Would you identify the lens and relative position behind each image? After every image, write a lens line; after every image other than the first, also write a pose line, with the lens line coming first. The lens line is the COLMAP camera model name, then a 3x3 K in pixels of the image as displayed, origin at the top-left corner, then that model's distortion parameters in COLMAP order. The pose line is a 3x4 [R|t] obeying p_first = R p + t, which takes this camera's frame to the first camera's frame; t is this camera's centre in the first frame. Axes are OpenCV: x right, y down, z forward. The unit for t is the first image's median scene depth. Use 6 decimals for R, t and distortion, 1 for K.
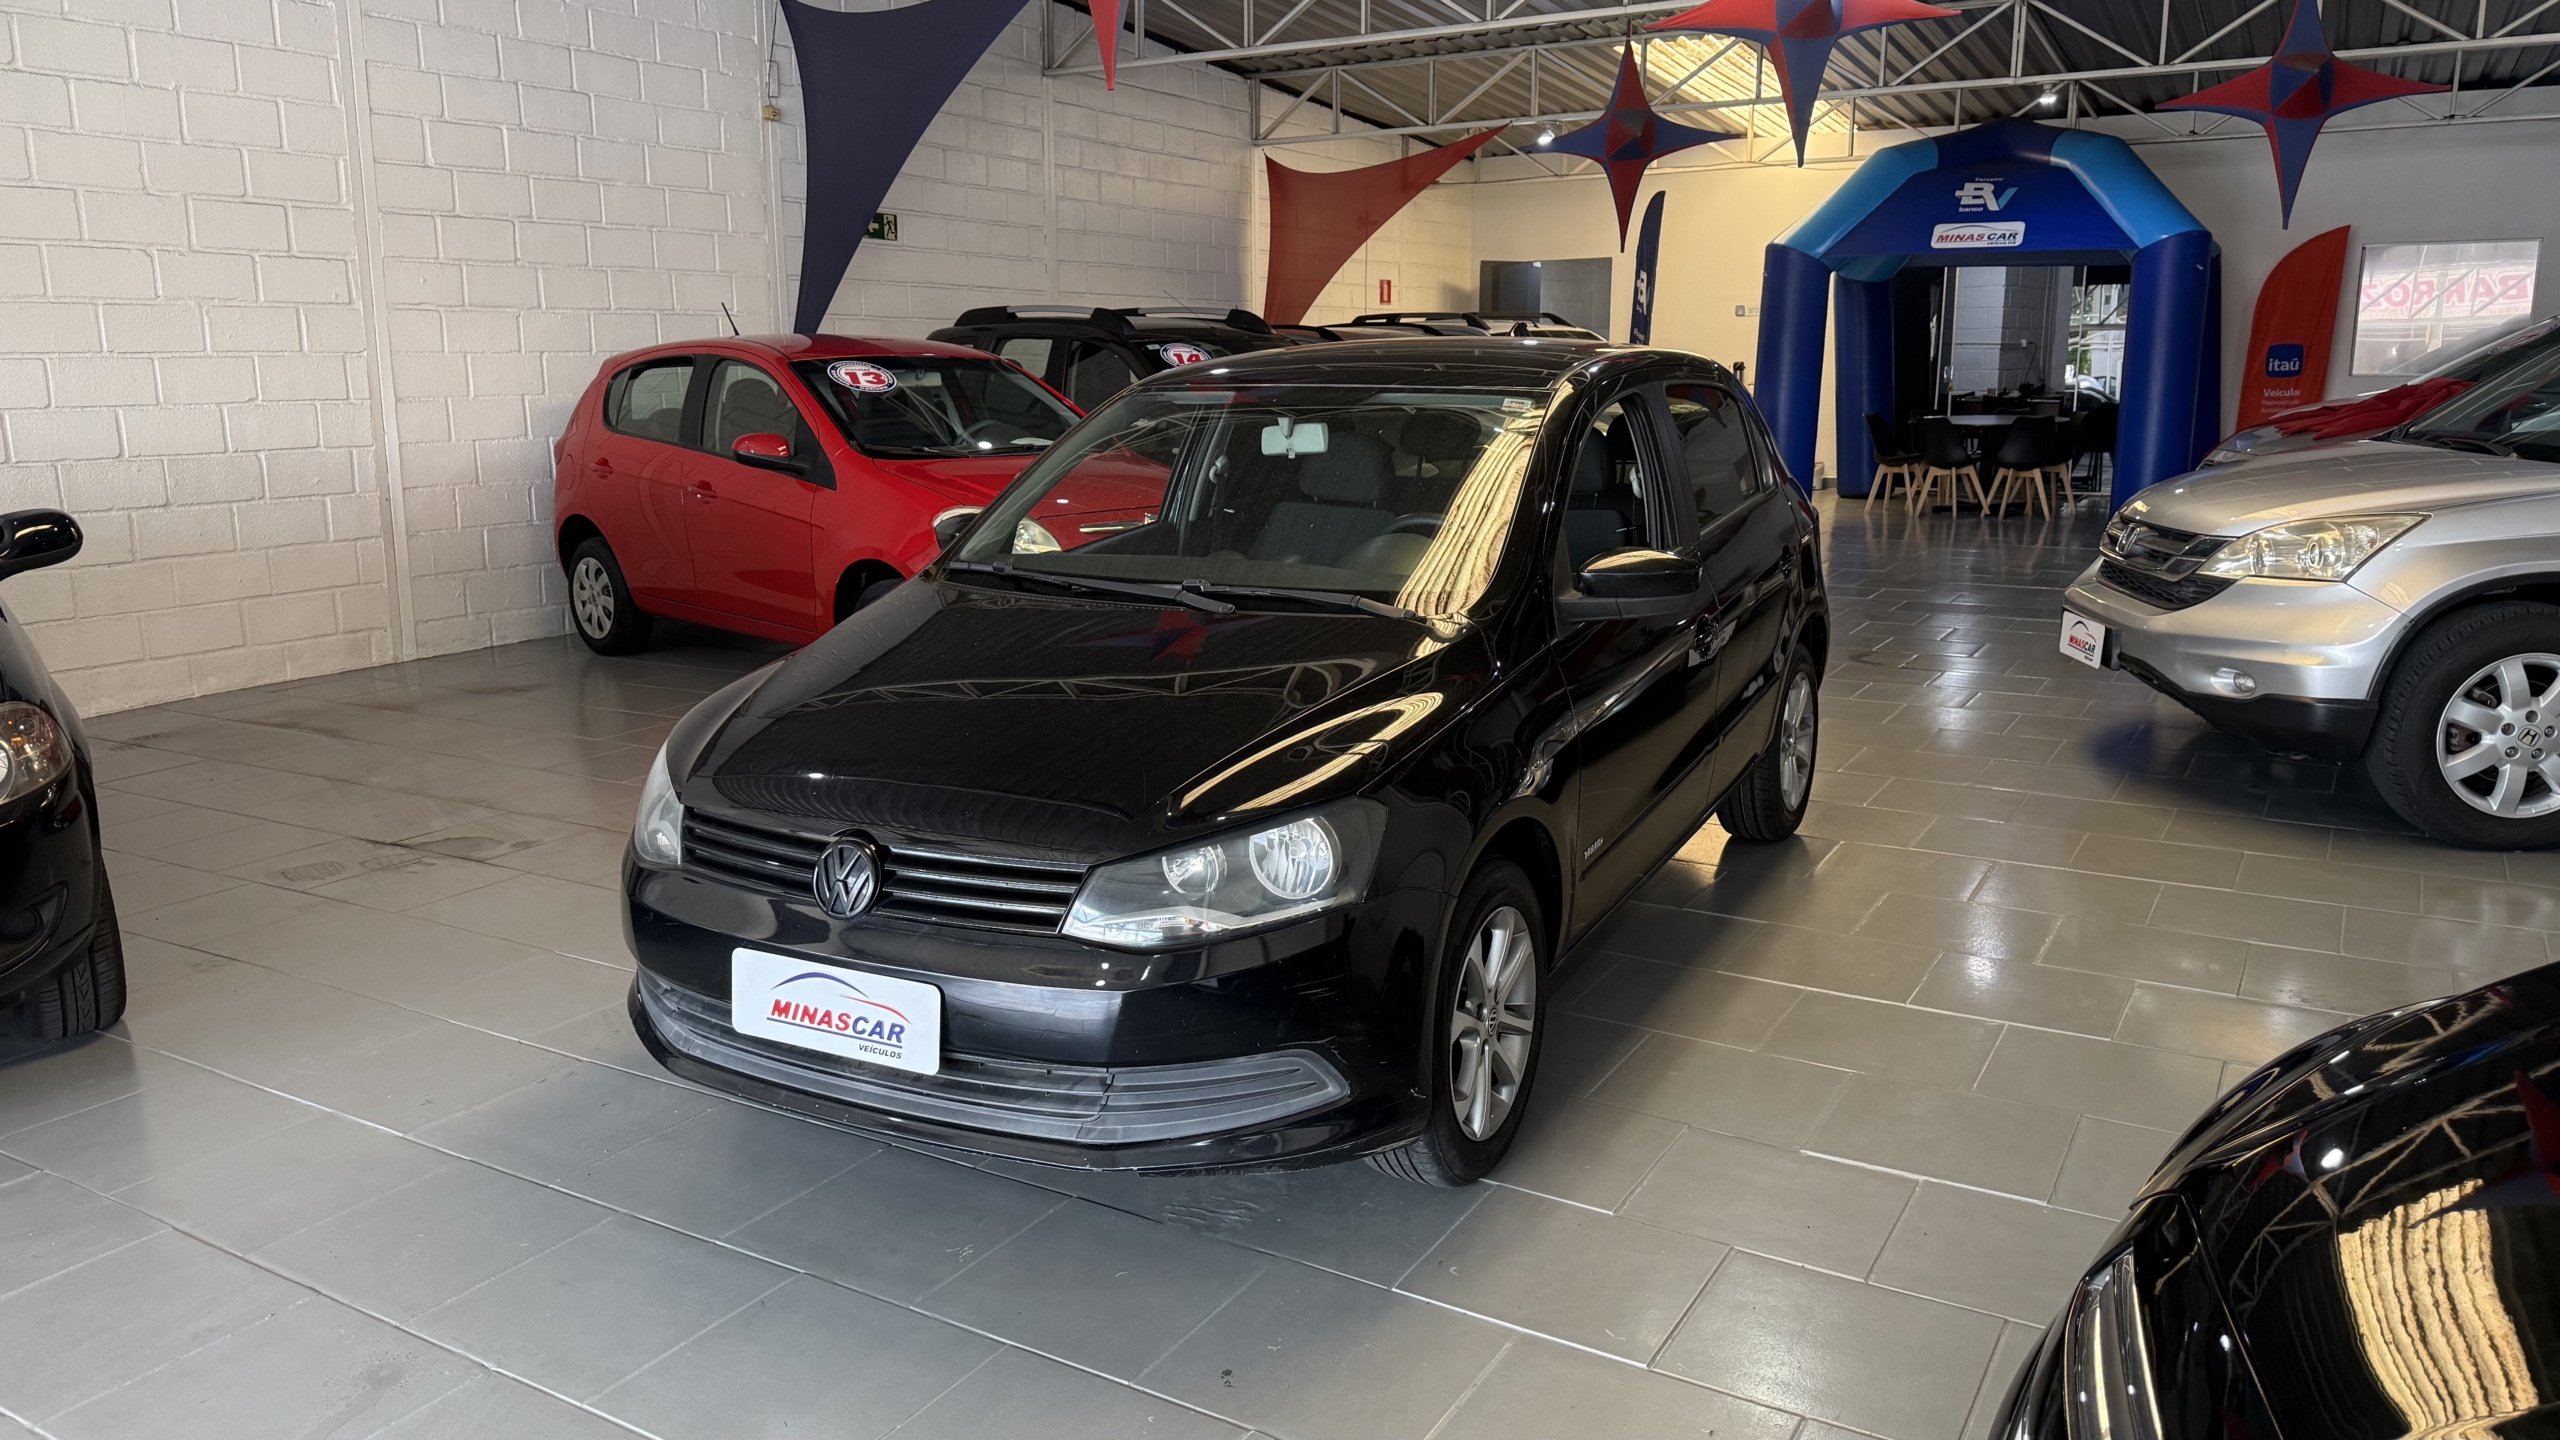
lens RADIAL K [[1802.8, 0, 1249.7], [0, 1802.8, 791.1], [0, 0, 1]] dist [0.136952, -0.201754]
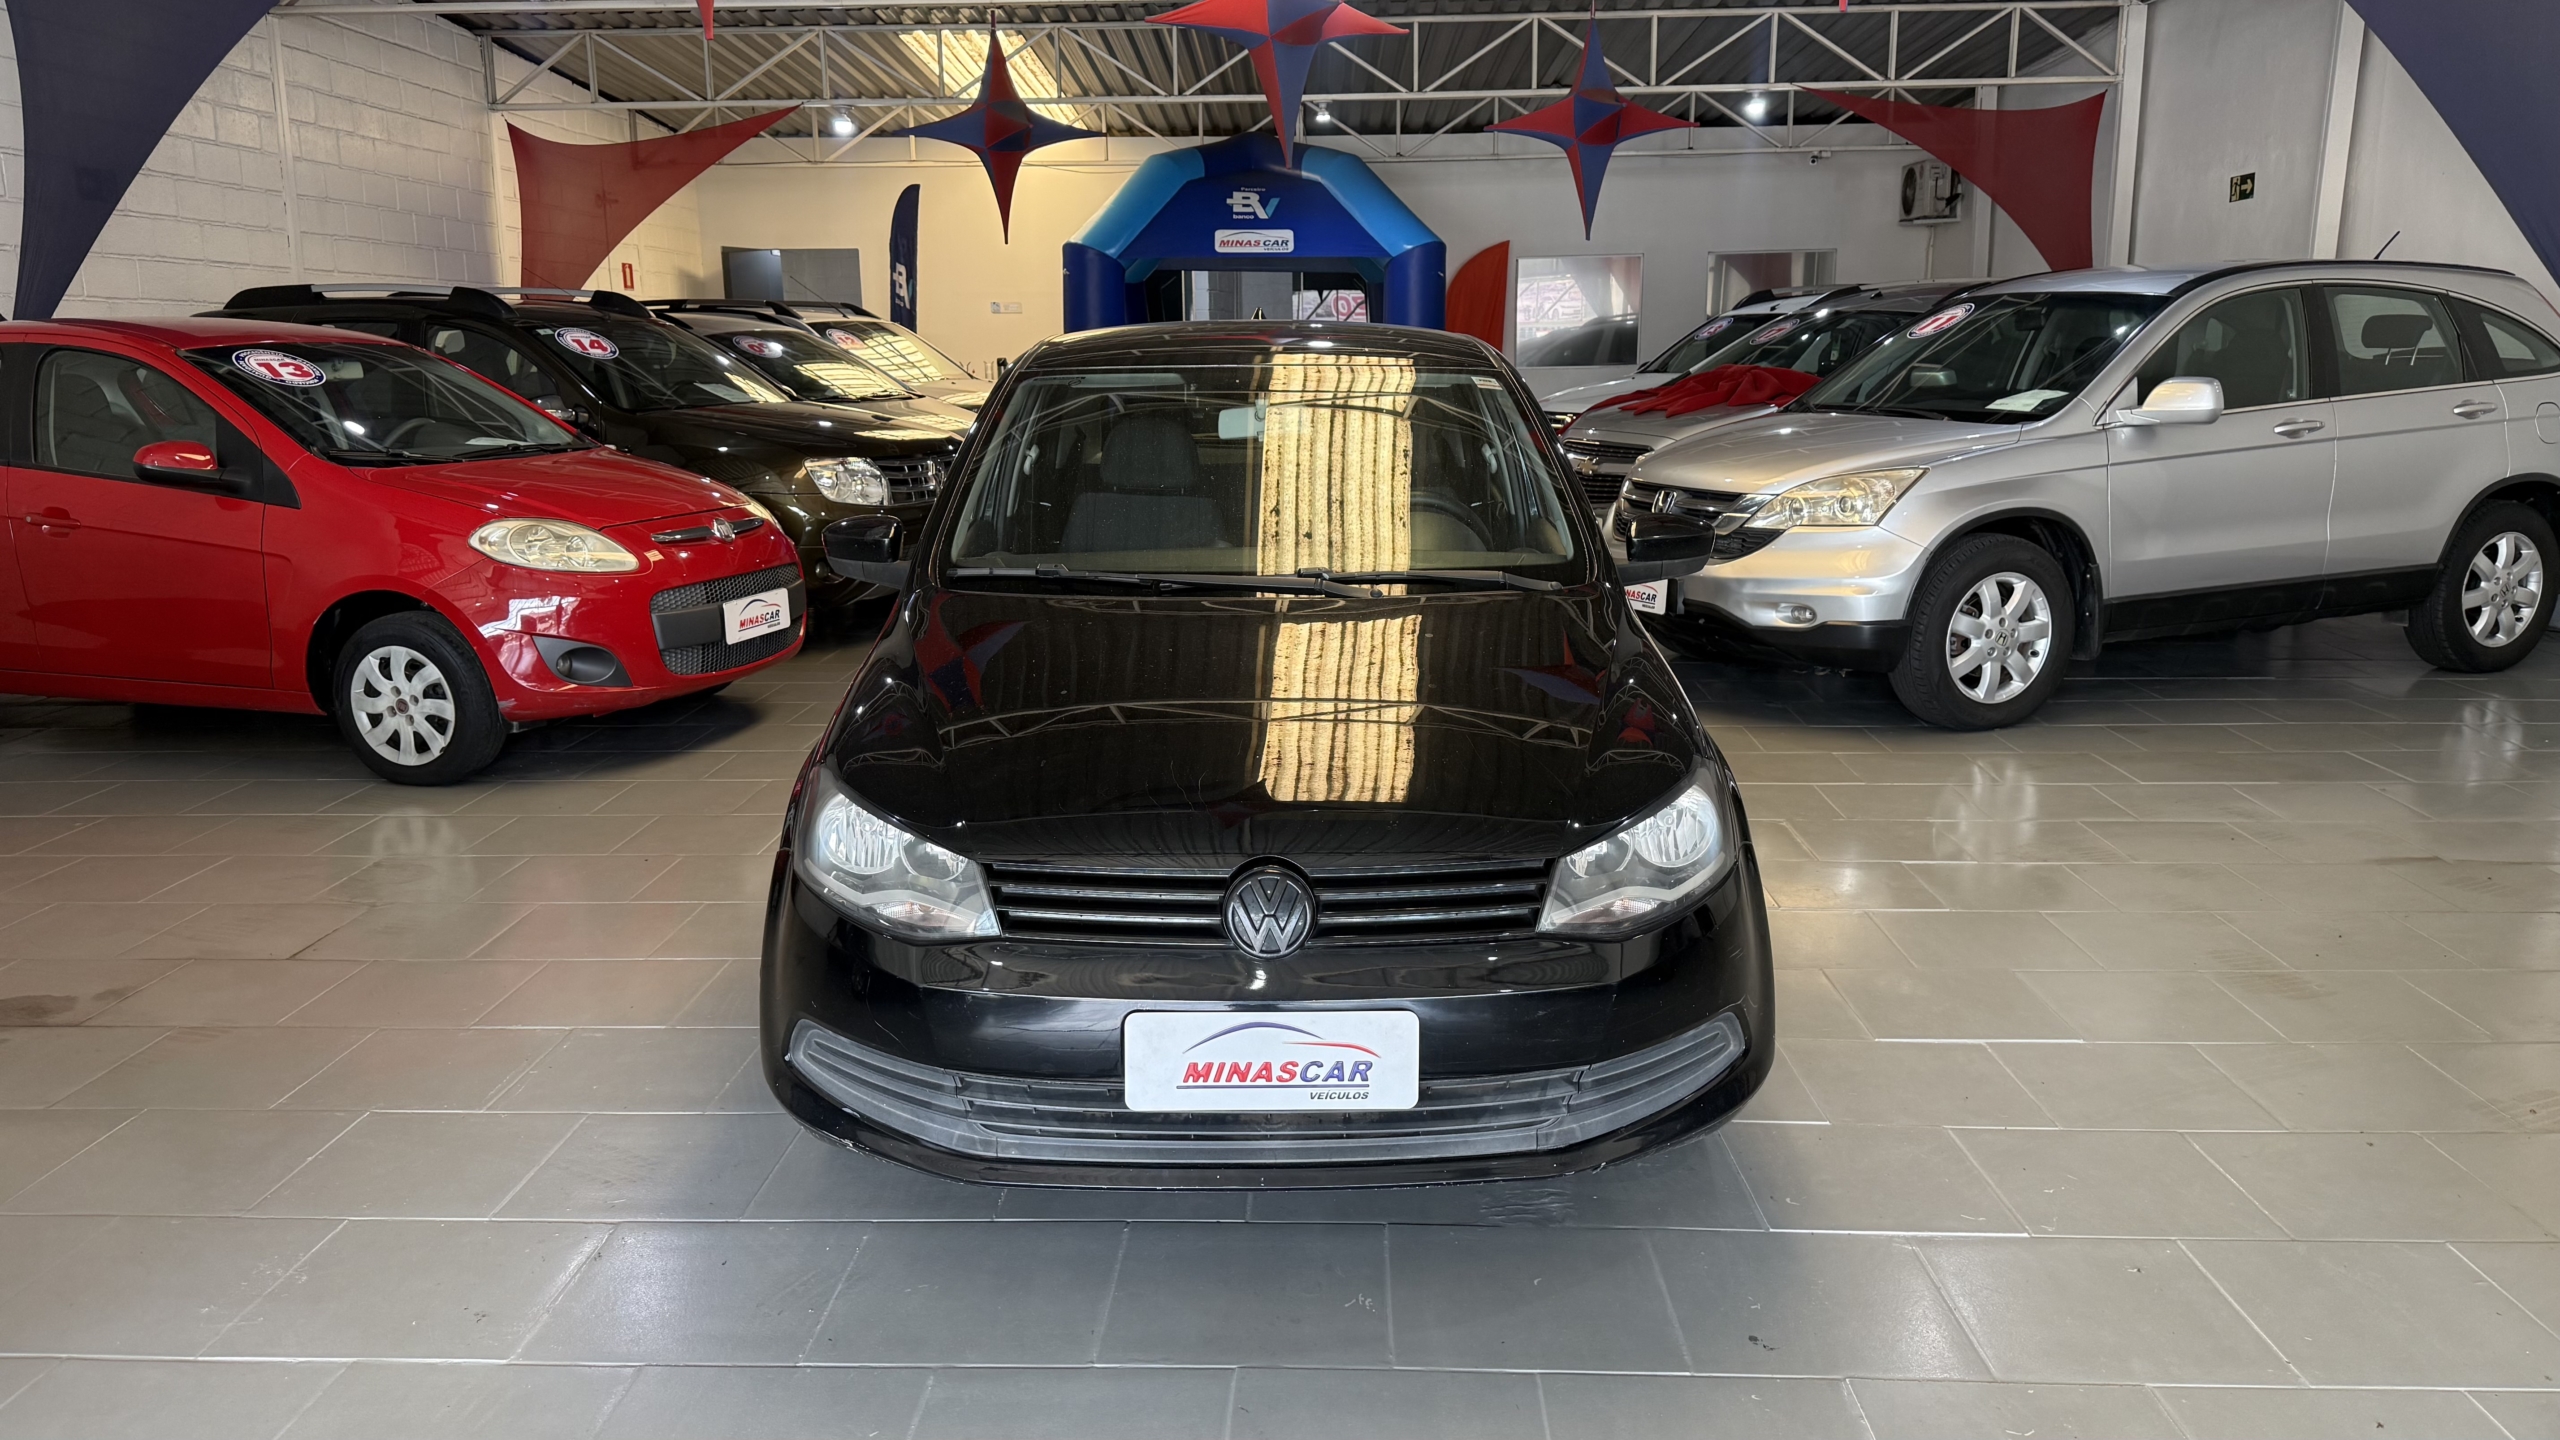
lens RADIAL K [[1834.4, 0, 1266.2], [0, 1834.4, 774.2], [0, 0, 1]] dist [0.108369, -0.151203]
pose [[0.872383, -0.113114, 0.475556, -0.219413], [0.118475, 0.992779, 0.018803, -0.012436], [-0.474249, 0.039938, 0.879484, 0.069285]]
